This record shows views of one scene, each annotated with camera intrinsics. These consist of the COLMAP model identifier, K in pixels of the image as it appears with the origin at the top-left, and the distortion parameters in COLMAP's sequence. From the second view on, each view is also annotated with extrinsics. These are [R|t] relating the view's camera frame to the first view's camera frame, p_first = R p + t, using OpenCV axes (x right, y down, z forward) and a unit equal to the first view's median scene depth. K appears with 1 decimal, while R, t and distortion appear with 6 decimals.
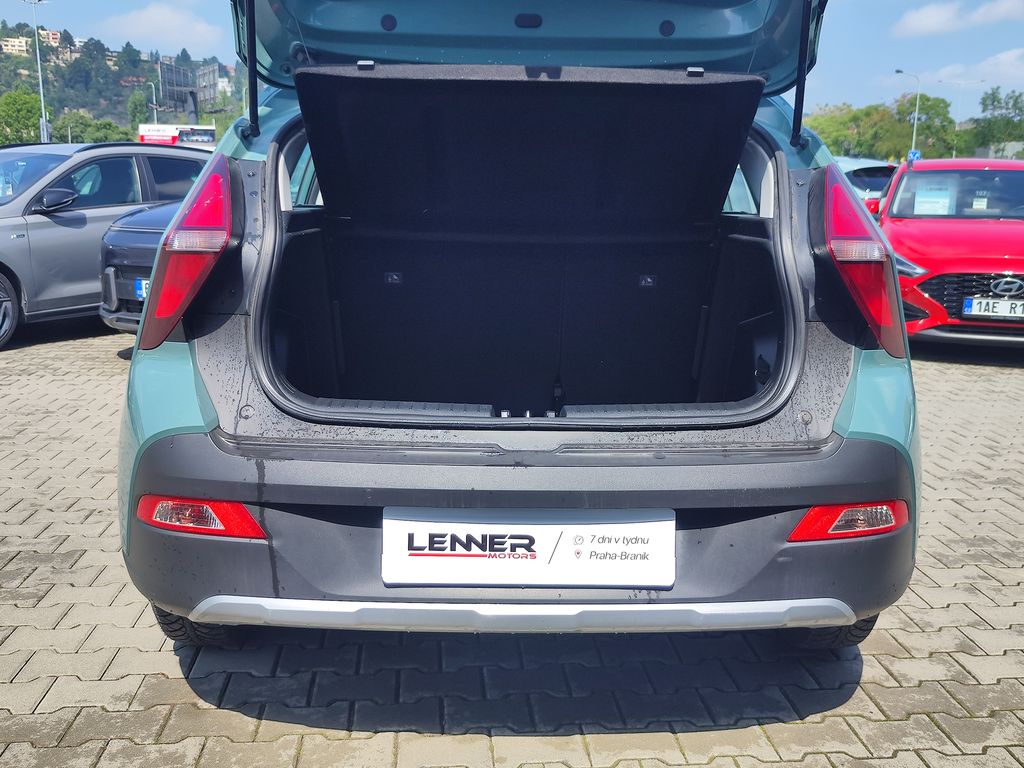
lens RADIAL K [[1026.0, 0, 512.0], [0, 1026.0, 384.0], [0, 0, 1]] dist [-0.000582, 0.008309]
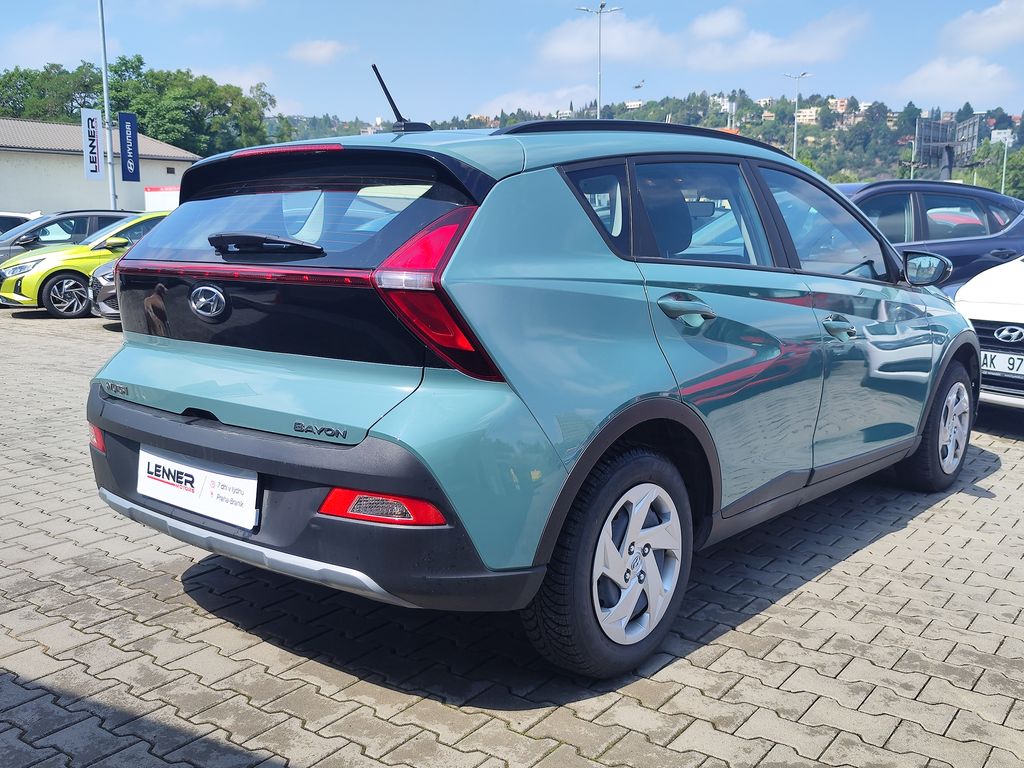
lens RADIAL K [[1026.0, 0, 512.0], [0, 1026.0, 384.0], [0, 0, 1]] dist [-0.000582, 0.008309]
pose [[0.736568, 0.084741, -0.671034, 0.042171], [-0.120733, 0.992659, -0.007167, -0.000672], [0.665501, 0.086295, 0.741392, 0.007714]]
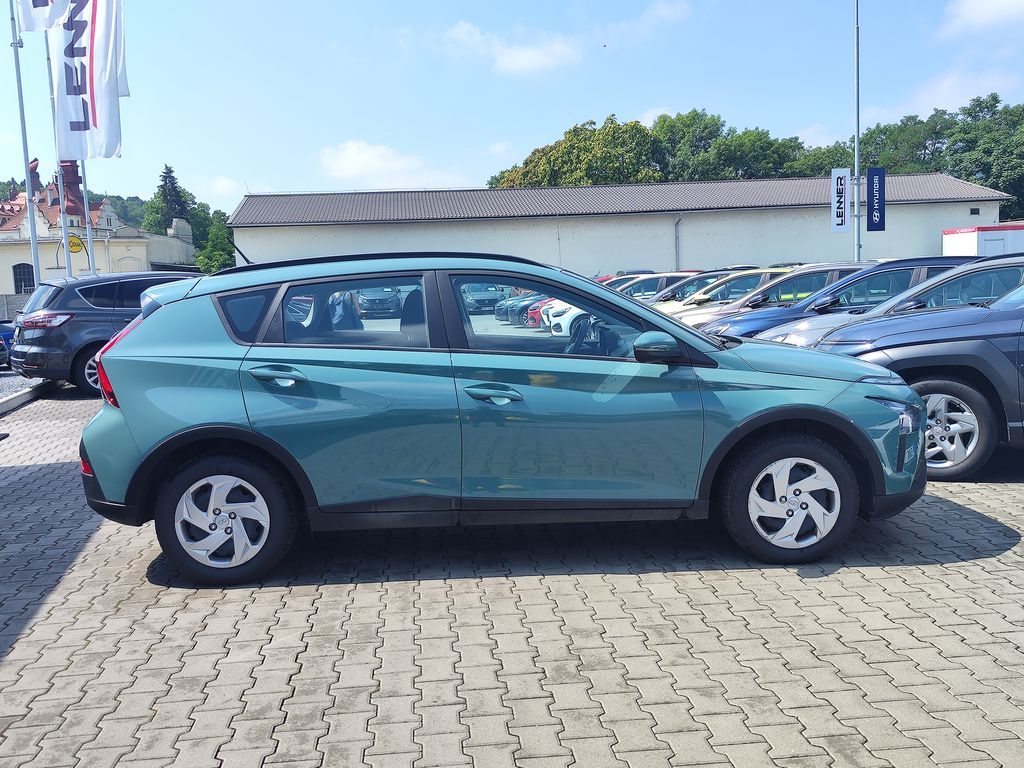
lens RADIAL K [[1026.0, 0, 512.0], [0, 1026.0, 384.0], [0, 0, 1]] dist [-0.000582, 0.008309]
pose [[-0.031380, 0.081252, -0.996199, 0.095317], [-0.155534, 0.984152, 0.085169, -0.014870], [0.987332, 0.157615, -0.018245, 0.070079]]
